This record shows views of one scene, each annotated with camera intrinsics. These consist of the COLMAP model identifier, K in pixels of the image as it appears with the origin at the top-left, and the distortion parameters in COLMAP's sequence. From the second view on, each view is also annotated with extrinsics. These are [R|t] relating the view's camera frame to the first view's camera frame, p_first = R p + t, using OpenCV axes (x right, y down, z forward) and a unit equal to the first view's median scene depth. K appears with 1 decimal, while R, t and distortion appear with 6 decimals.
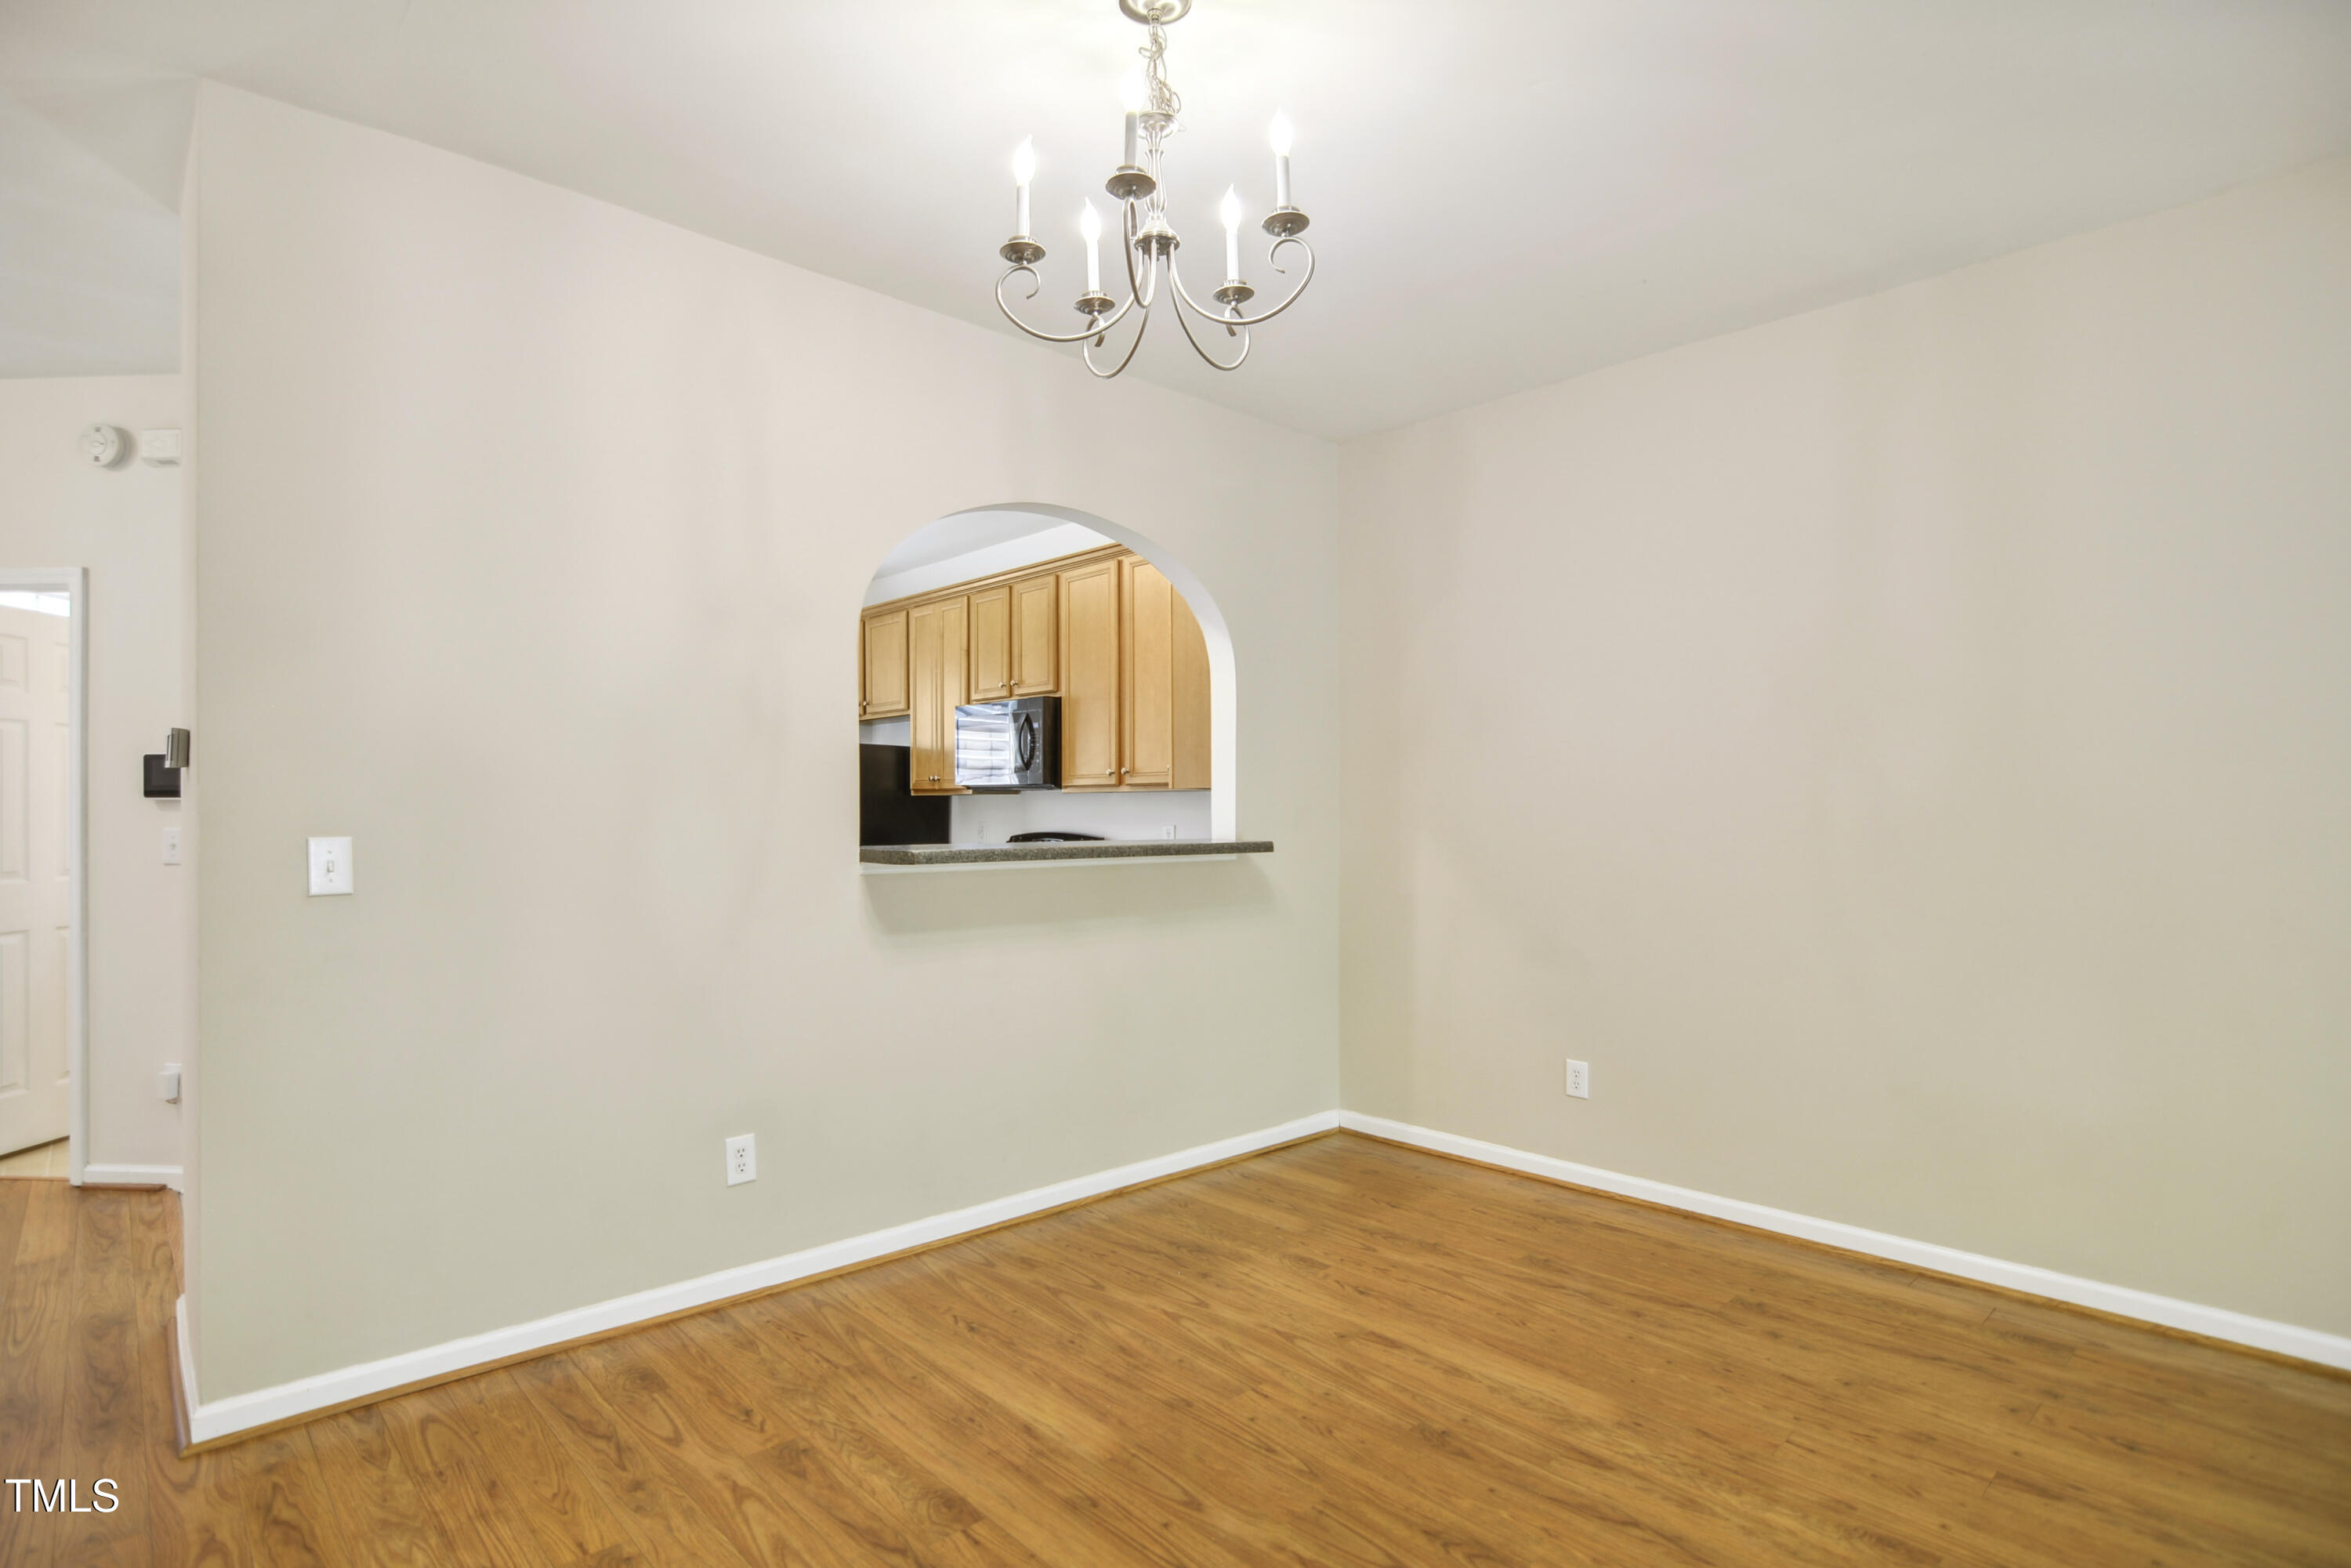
lens RADIAL K [[1162.6, 0, 1157.3], [0, 1162.6, 807.7], [0, 0, 1]] dist [-0.029352, 0.007147]
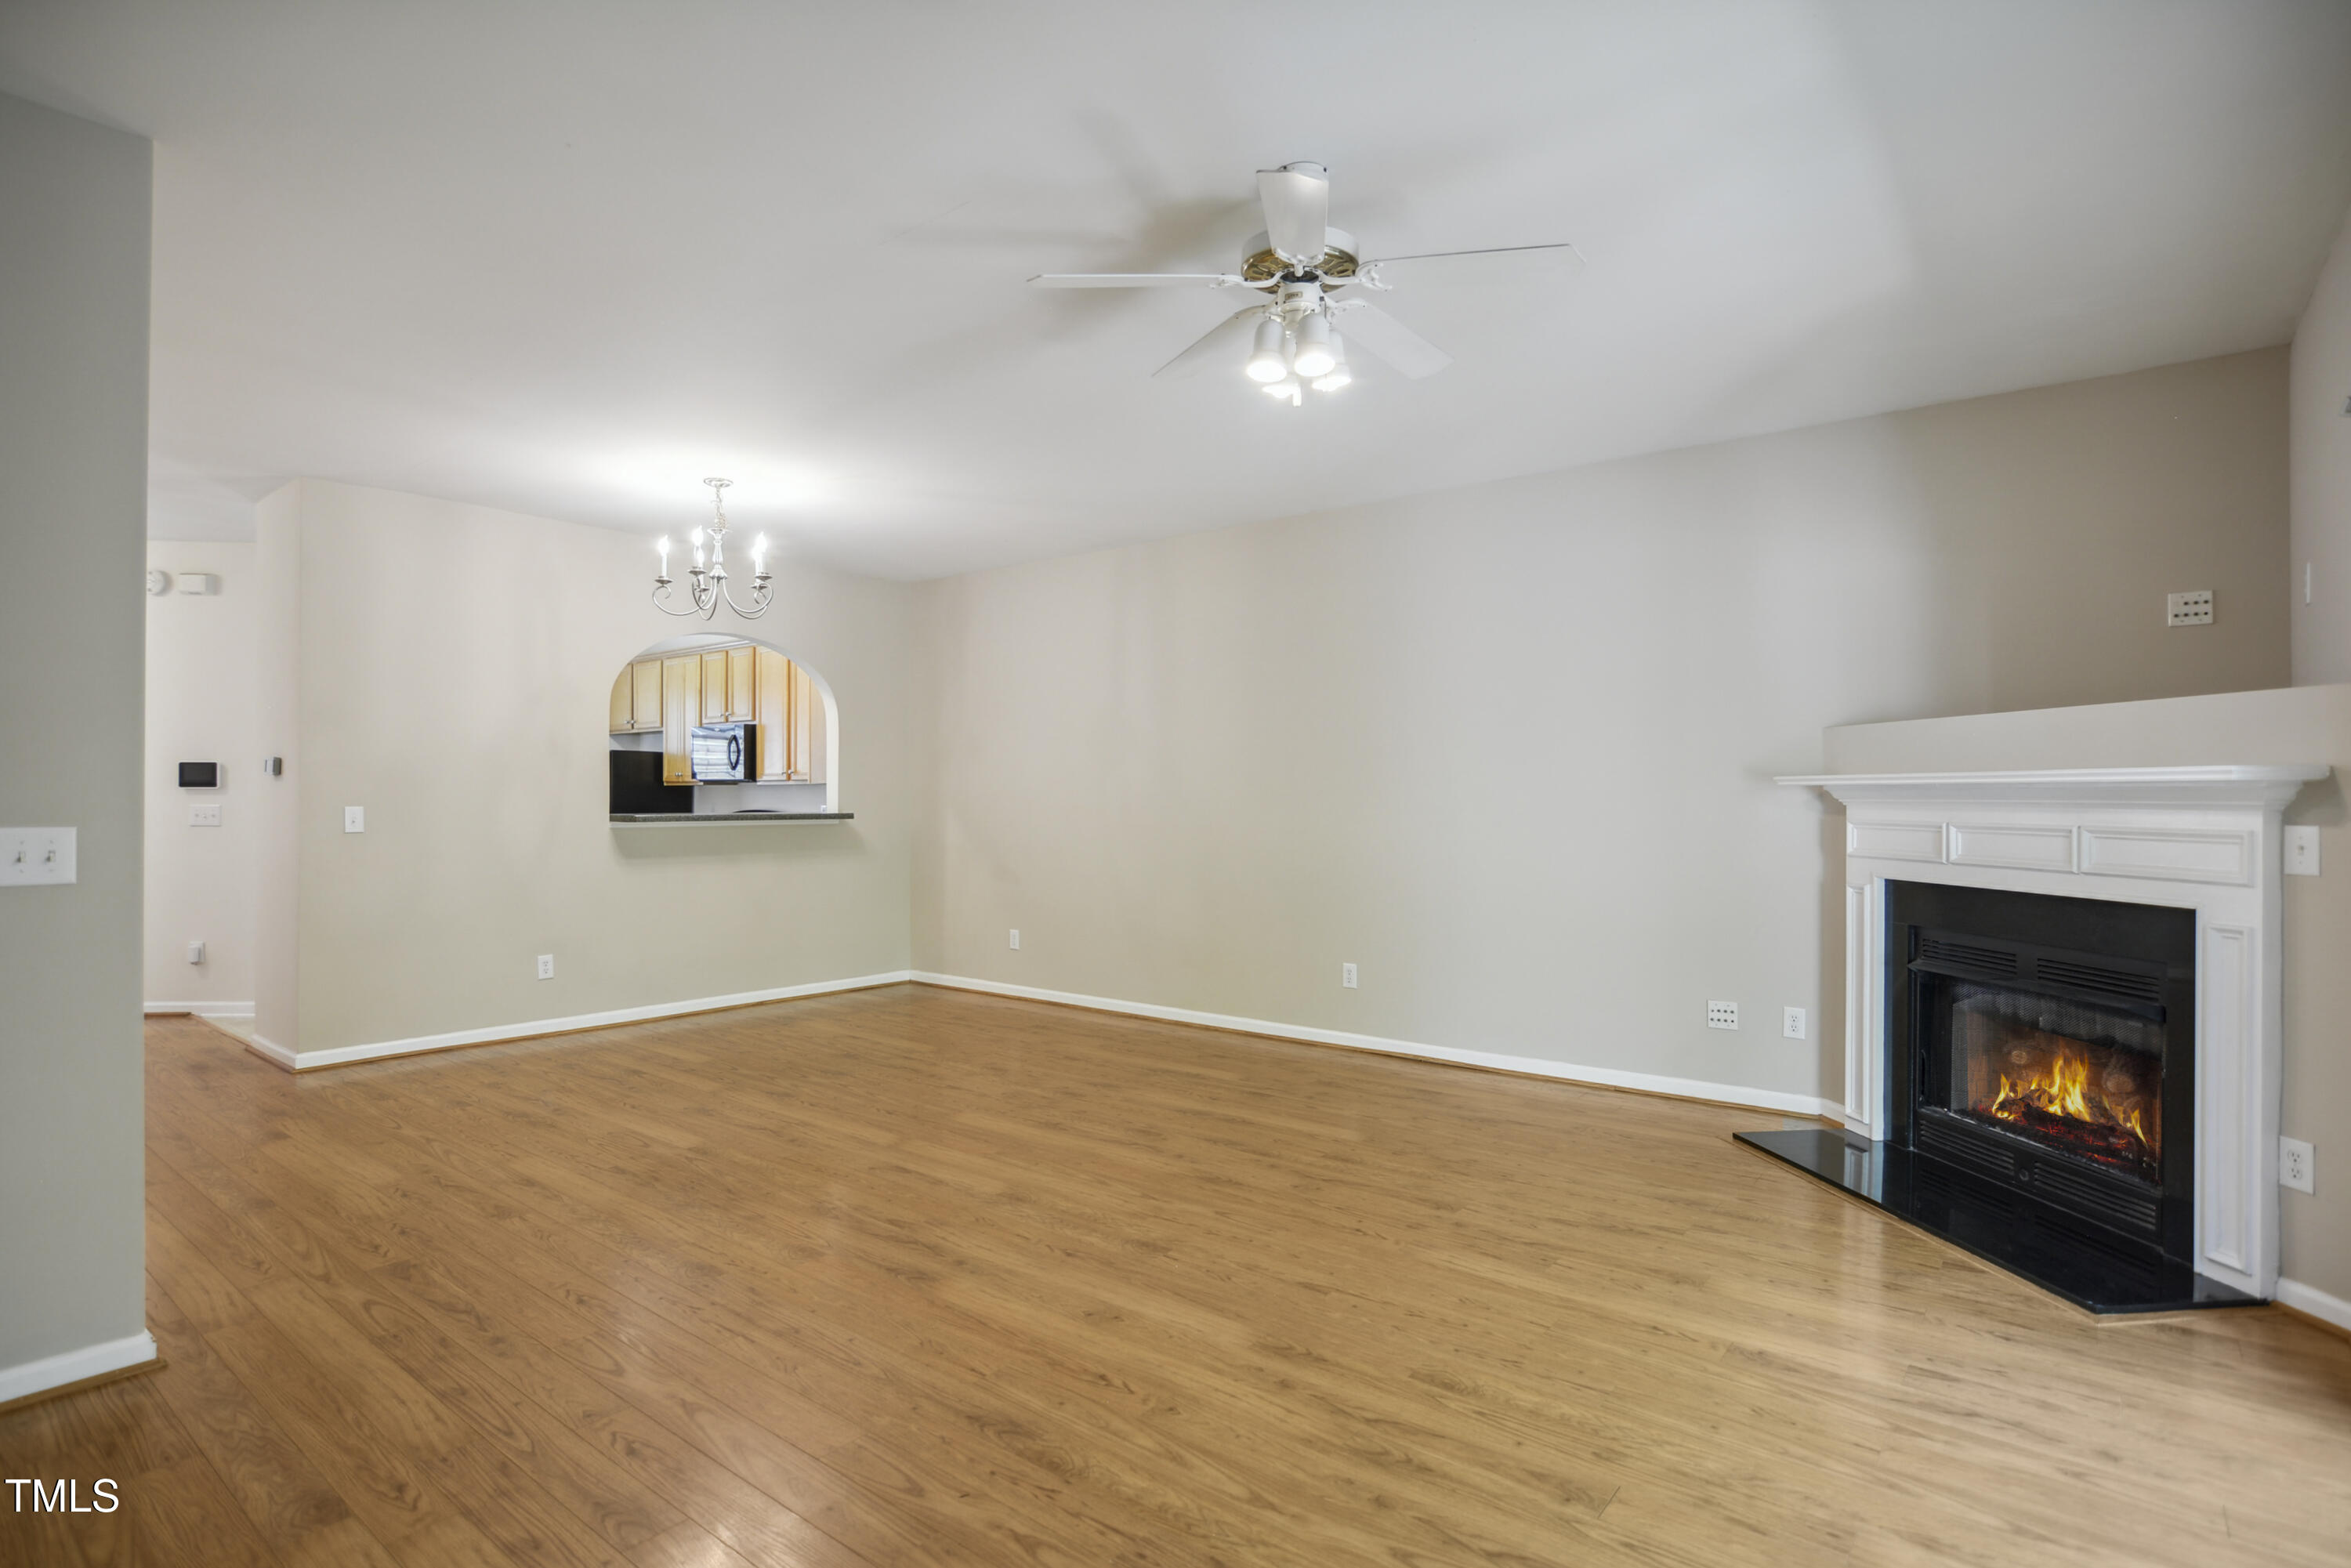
lens RADIAL K [[1162.6, 0, 1152.5], [0, 1162.6, 781.1], [0, 0, 1]] dist [-0.029352, 0.007147]
pose [[0.988804, 0.006009, 0.149097, 0.351664], [-0.004597, 0.999941, -0.009811, -0.007226], [-0.149147, 0.009015, 0.988774, -1.049094]]
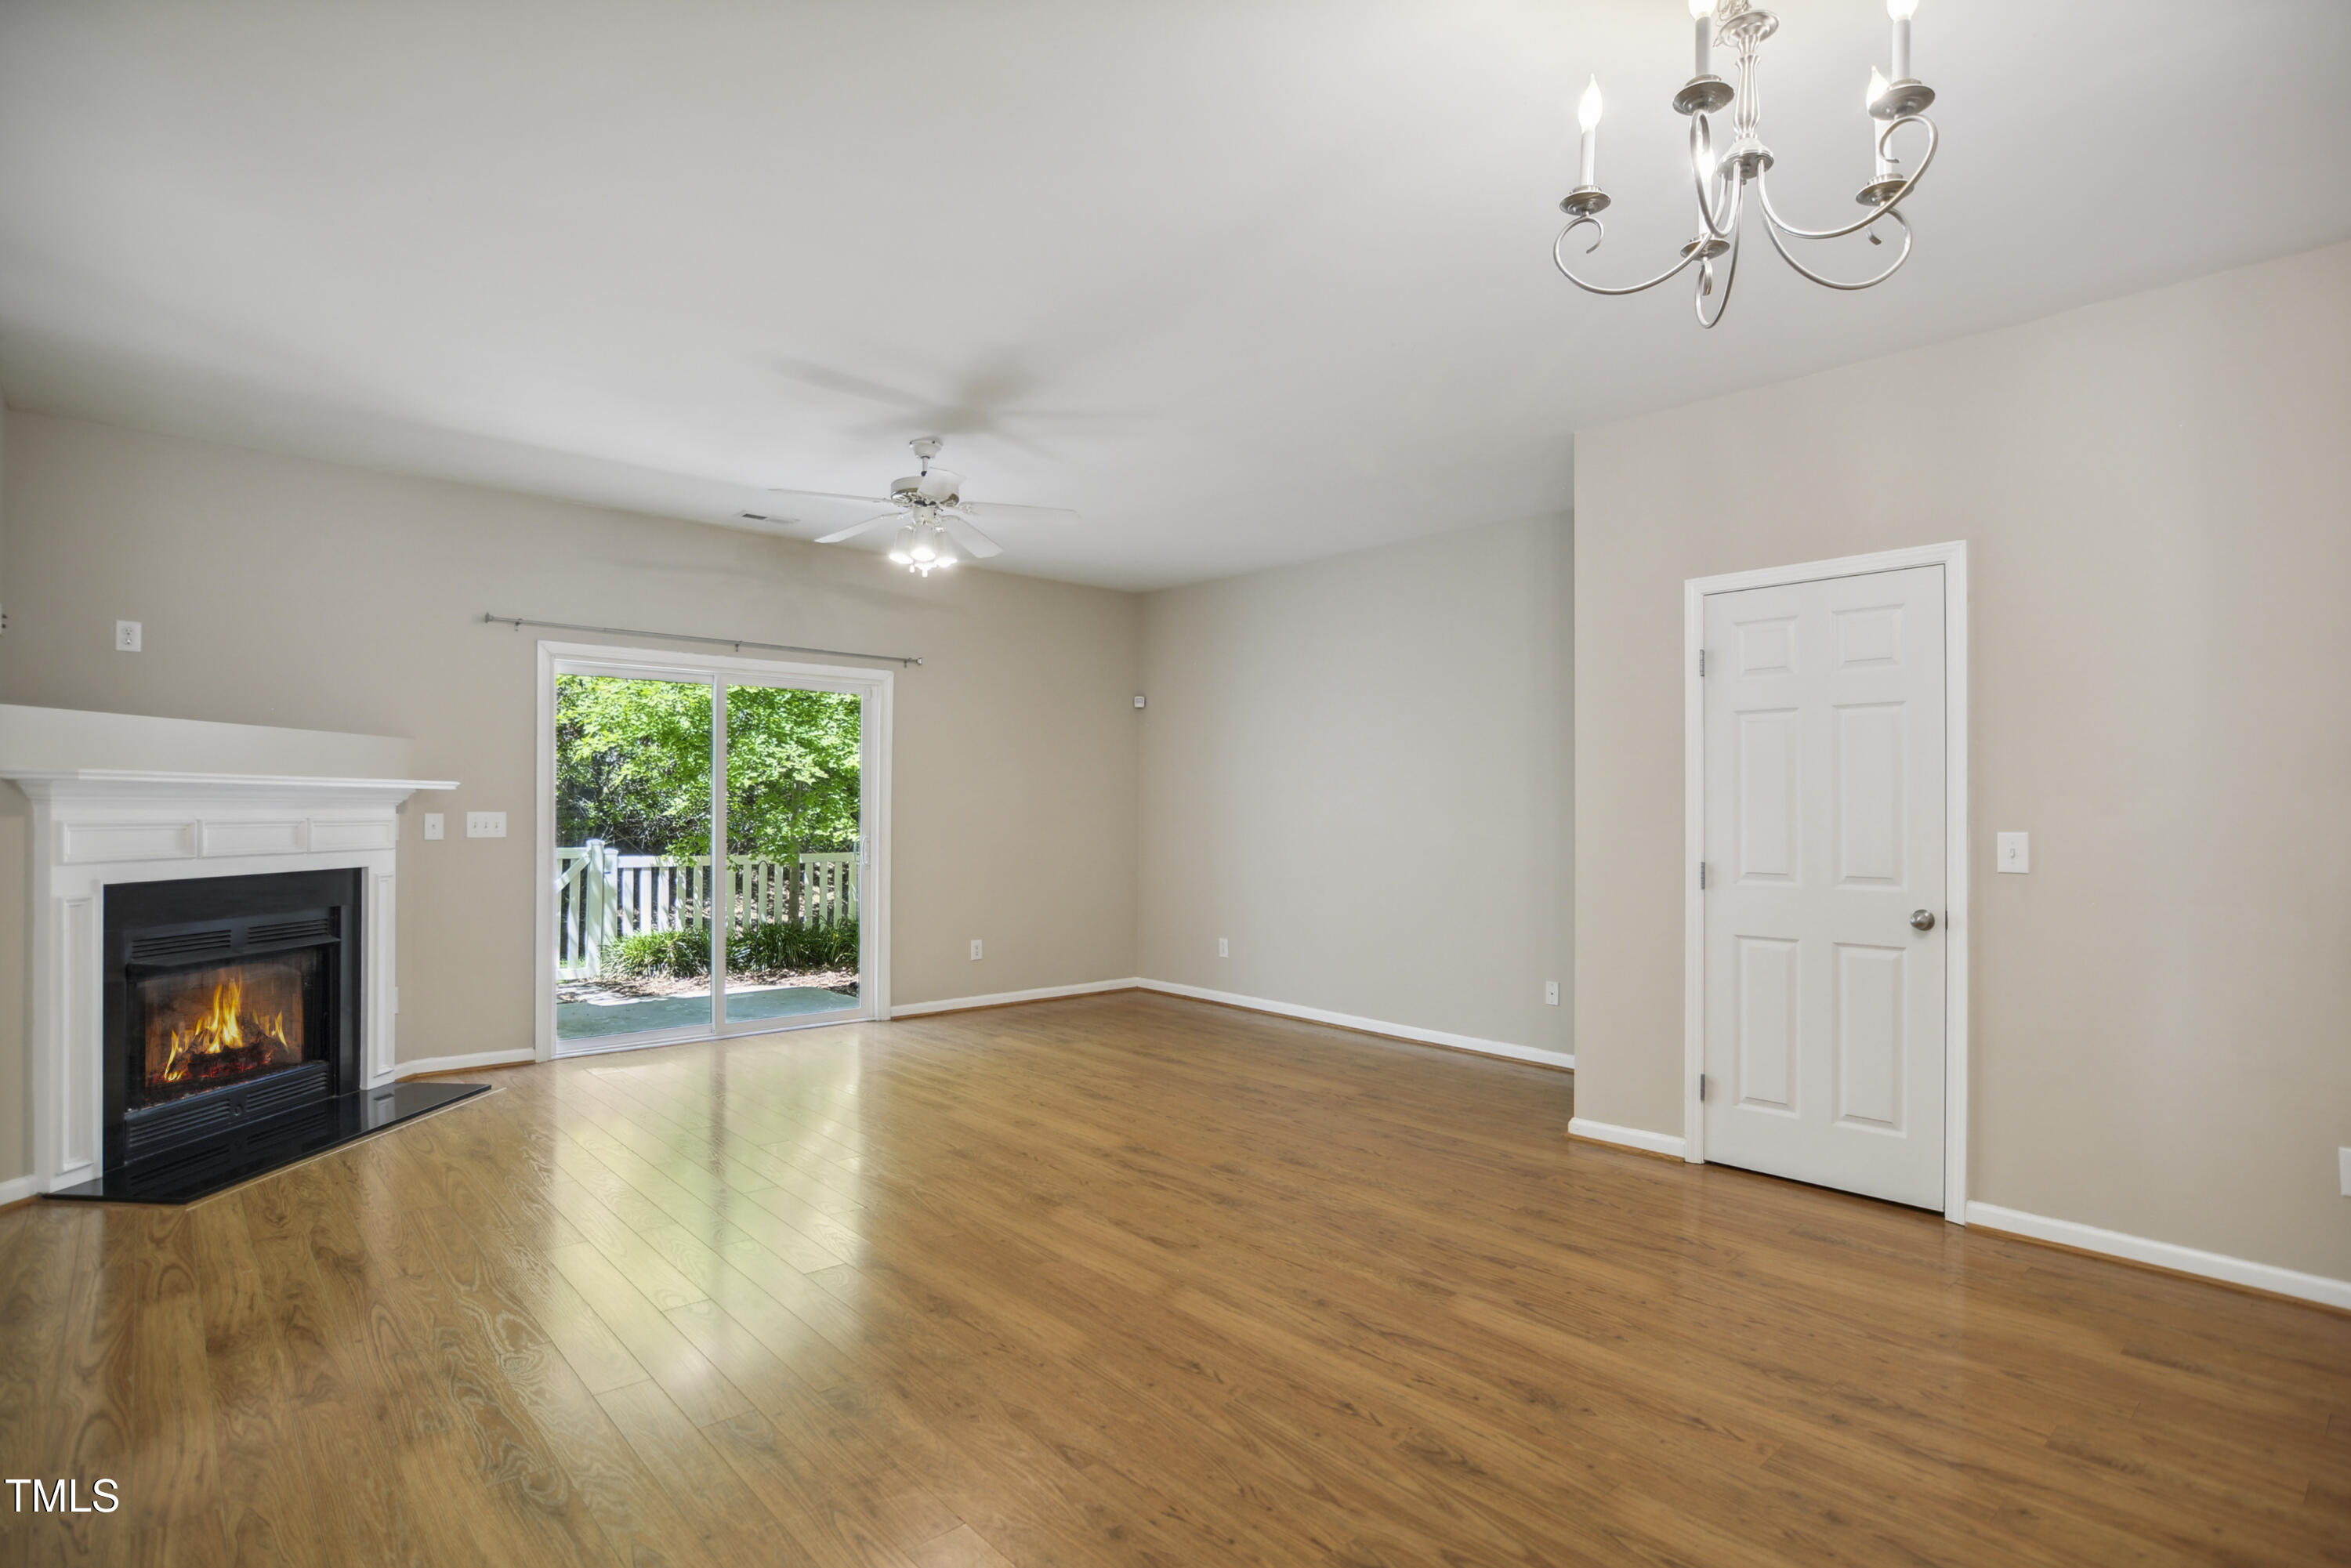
lens RADIAL K [[1162.6, 0, 1171.9], [0, 1162.6, 809.0], [0, 0, 1]] dist [-0.029352, 0.007147]
pose [[-0.999935, -0.005875, 0.009800, 0.259821], [-0.005909, 0.999977, -0.003458, 0.005467], [-0.009780, -0.003516, -0.999946, 1.148664]]
